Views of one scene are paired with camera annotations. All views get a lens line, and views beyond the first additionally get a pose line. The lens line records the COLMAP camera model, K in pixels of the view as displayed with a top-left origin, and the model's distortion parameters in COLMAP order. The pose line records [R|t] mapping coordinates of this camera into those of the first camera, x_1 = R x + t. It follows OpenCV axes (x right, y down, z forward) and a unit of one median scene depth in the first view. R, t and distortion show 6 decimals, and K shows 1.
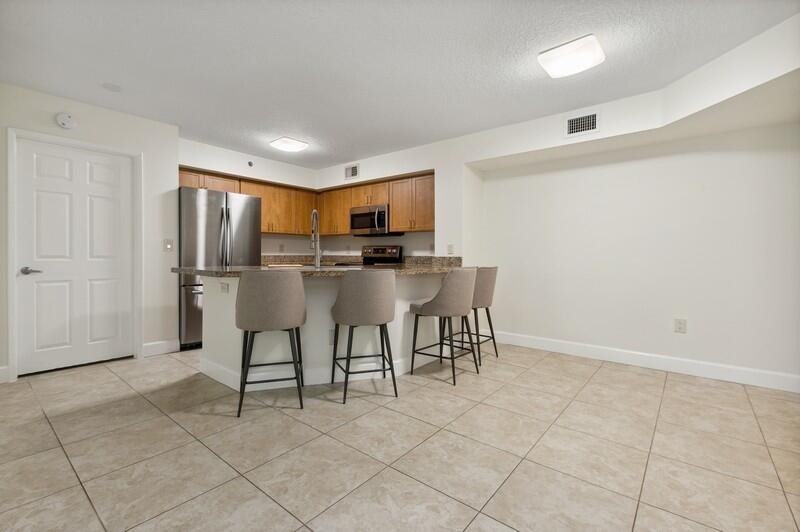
lens RADIAL K [[362.9, 0, 395.1], [0, 362.9, 261.9], [0, 0, 1]] dist [0.013320, 0.000505]
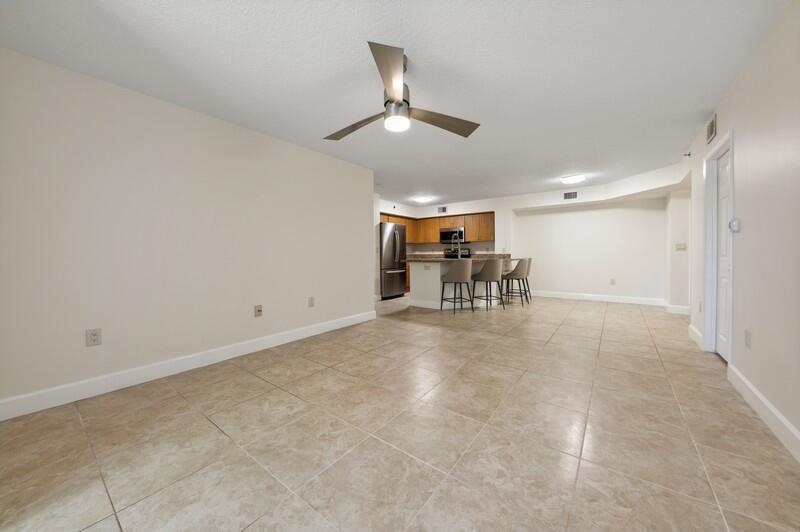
lens RADIAL K [[290.4, 0, 400.1], [0, 290.4, 258.9], [0, 0, 1]] dist [0.004329, -0.000729]
pose [[0.998966, -0.014844, 0.042975, -0.521493], [0.015068, 0.999874, -0.004909, 0.014603], [-0.042896, 0.005552, 0.999064, -0.636757]]
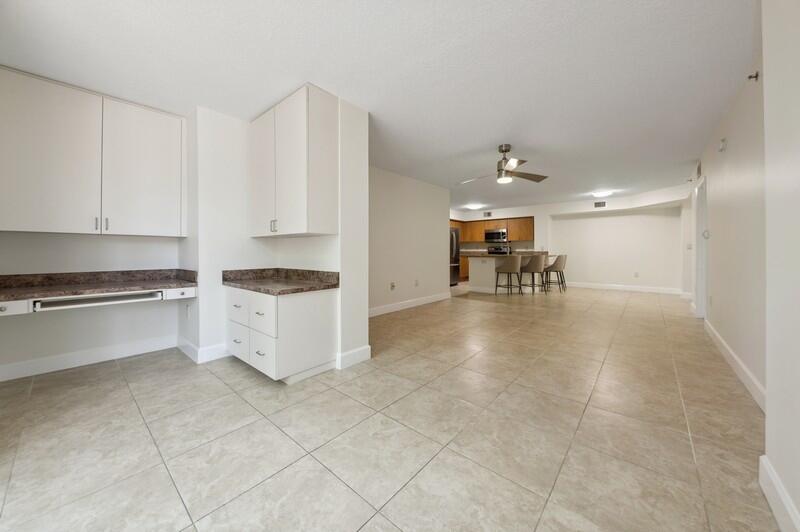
lens RADIAL K [[290.4, 0, 396.3], [0, 290.4, 251.6], [0, 0, 1]] dist [0.004329, -0.000729]
pose [[0.999481, -0.007830, -0.031258, -0.812340], [0.007169, 0.999750, -0.021199, 0.024303], [0.031416, 0.020963, 0.999287, -1.060906]]
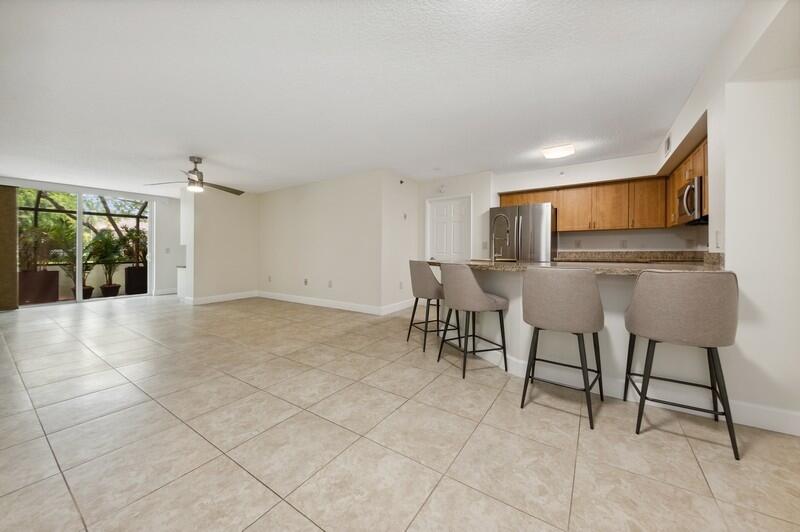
lens RADIAL K [[290.4, 0, 399.8], [0, 290.4, 238.7], [0, 0, 1]] dist [0.004329, -0.000729]
pose [[0.090021, -0.052503, -0.994555, 0.578429], [-0.018443, 0.998350, -0.054372, 0.000983], [0.995769, 0.023237, 0.088905, 0.474201]]
